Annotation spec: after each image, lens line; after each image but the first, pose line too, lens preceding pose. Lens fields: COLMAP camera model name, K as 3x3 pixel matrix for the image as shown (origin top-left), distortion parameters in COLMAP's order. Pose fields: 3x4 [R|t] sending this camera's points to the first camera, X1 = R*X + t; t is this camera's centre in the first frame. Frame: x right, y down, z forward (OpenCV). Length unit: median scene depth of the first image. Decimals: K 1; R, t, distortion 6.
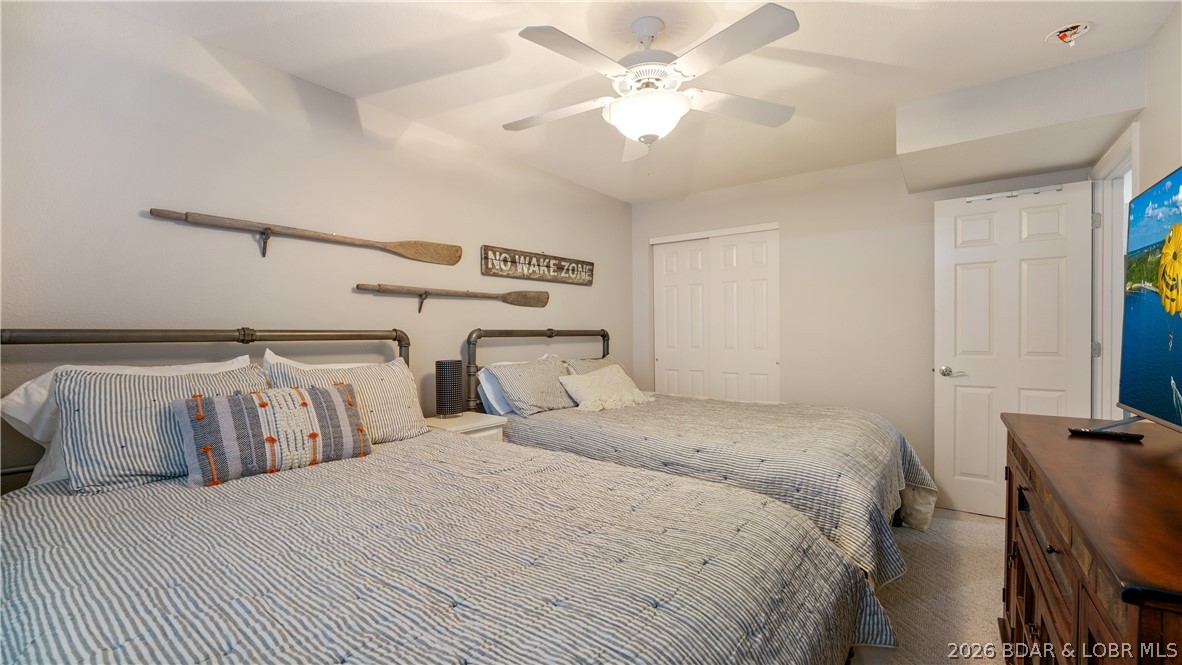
lens RADIAL K [[492.6, 0, 588.3], [0, 492.6, 324.8], [0, 0, 1]] dist [-0.001953, -0.000074]
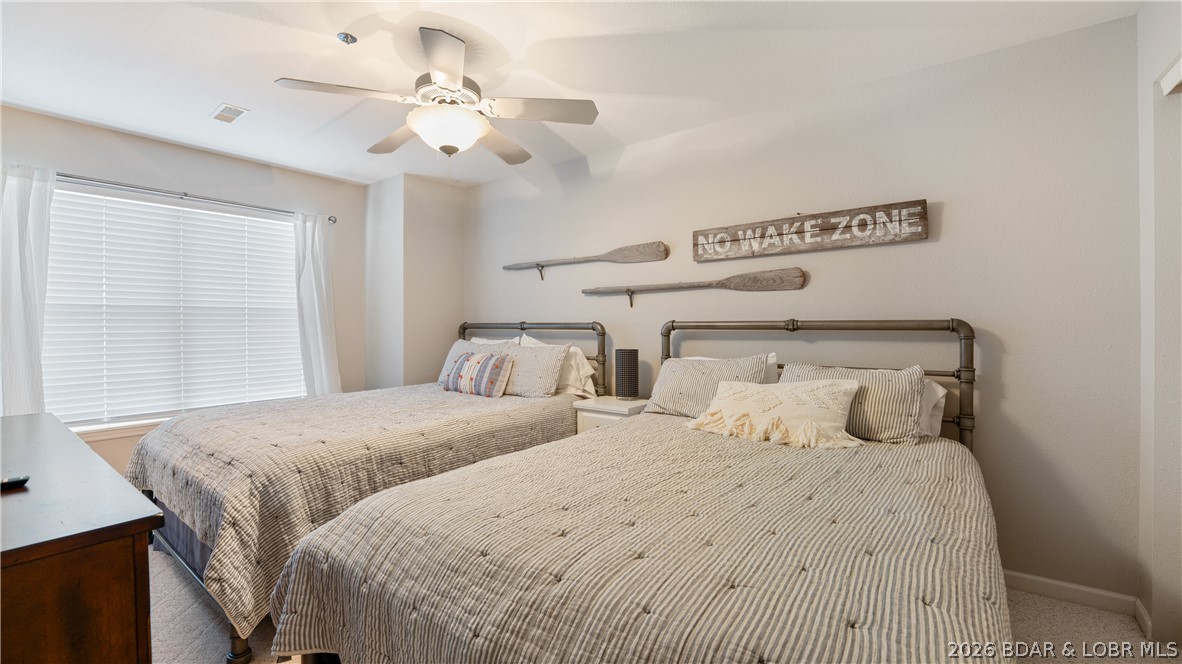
lens RADIAL K [[492.6, 0, 588.3], [0, 492.6, 324.3], [0, 0, 1]] dist [-0.001953, -0.000074]
pose [[0.001645, 0.003484, -0.999993, 0.662581], [0.018117, 0.999830, 0.003513, 0.007733], [0.999835, -0.018122, 0.001581, 0.721371]]
